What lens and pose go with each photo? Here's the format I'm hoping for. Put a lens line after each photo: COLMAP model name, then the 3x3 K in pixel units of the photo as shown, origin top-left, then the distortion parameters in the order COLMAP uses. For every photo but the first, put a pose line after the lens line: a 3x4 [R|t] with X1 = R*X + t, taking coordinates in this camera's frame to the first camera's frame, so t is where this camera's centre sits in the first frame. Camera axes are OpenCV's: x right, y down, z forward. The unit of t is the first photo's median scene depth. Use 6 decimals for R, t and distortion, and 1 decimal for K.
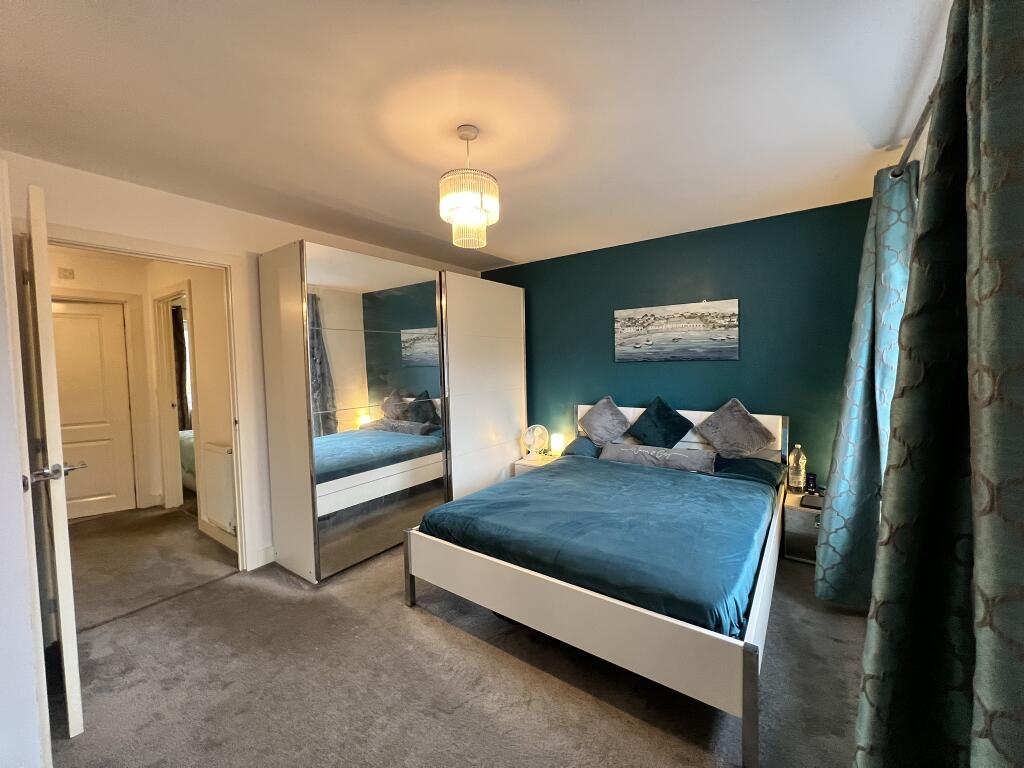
lens RADIAL K [[409.5, 0, 521.0], [0, 409.5, 380.8], [0, 0, 1]] dist [0.000503, -0.000529]
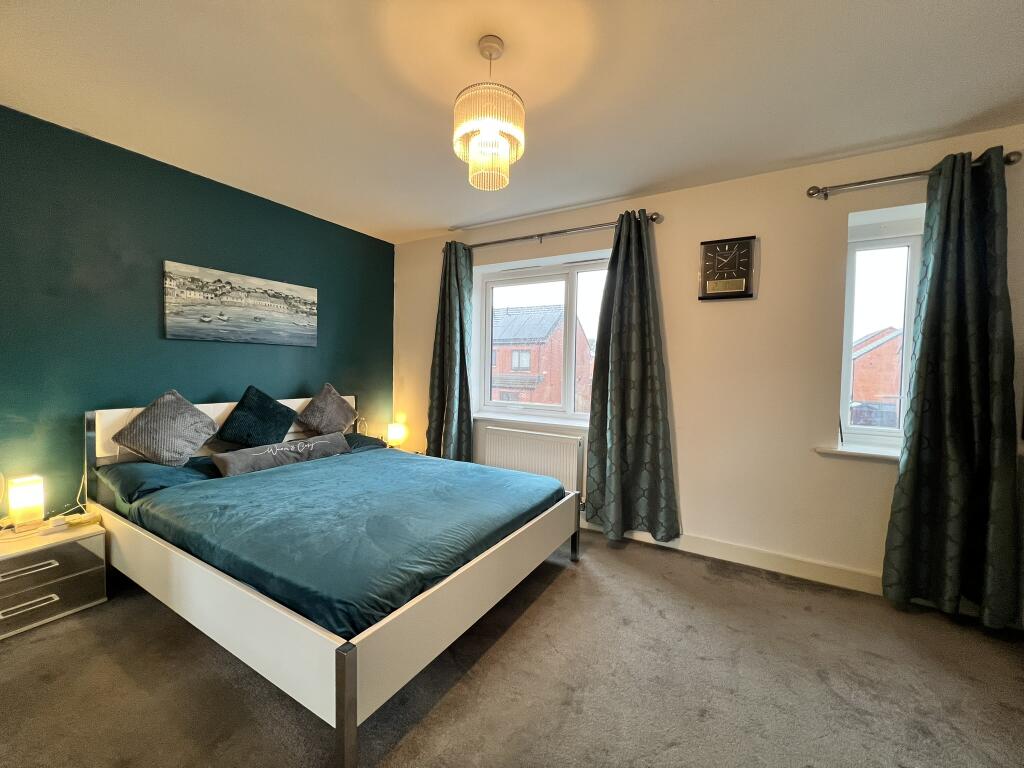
lens RADIAL K [[409.5, 0, 519.8], [0, 409.5, 388.4], [0, 0, 1]] dist [0.000503, -0.000529]
pose [[-0.118979, -0.050510, 0.991611, -0.551460], [0.011090, 0.998575, 0.052195, 0.006513], [-0.992835, 0.017207, -0.118250, 0.568097]]
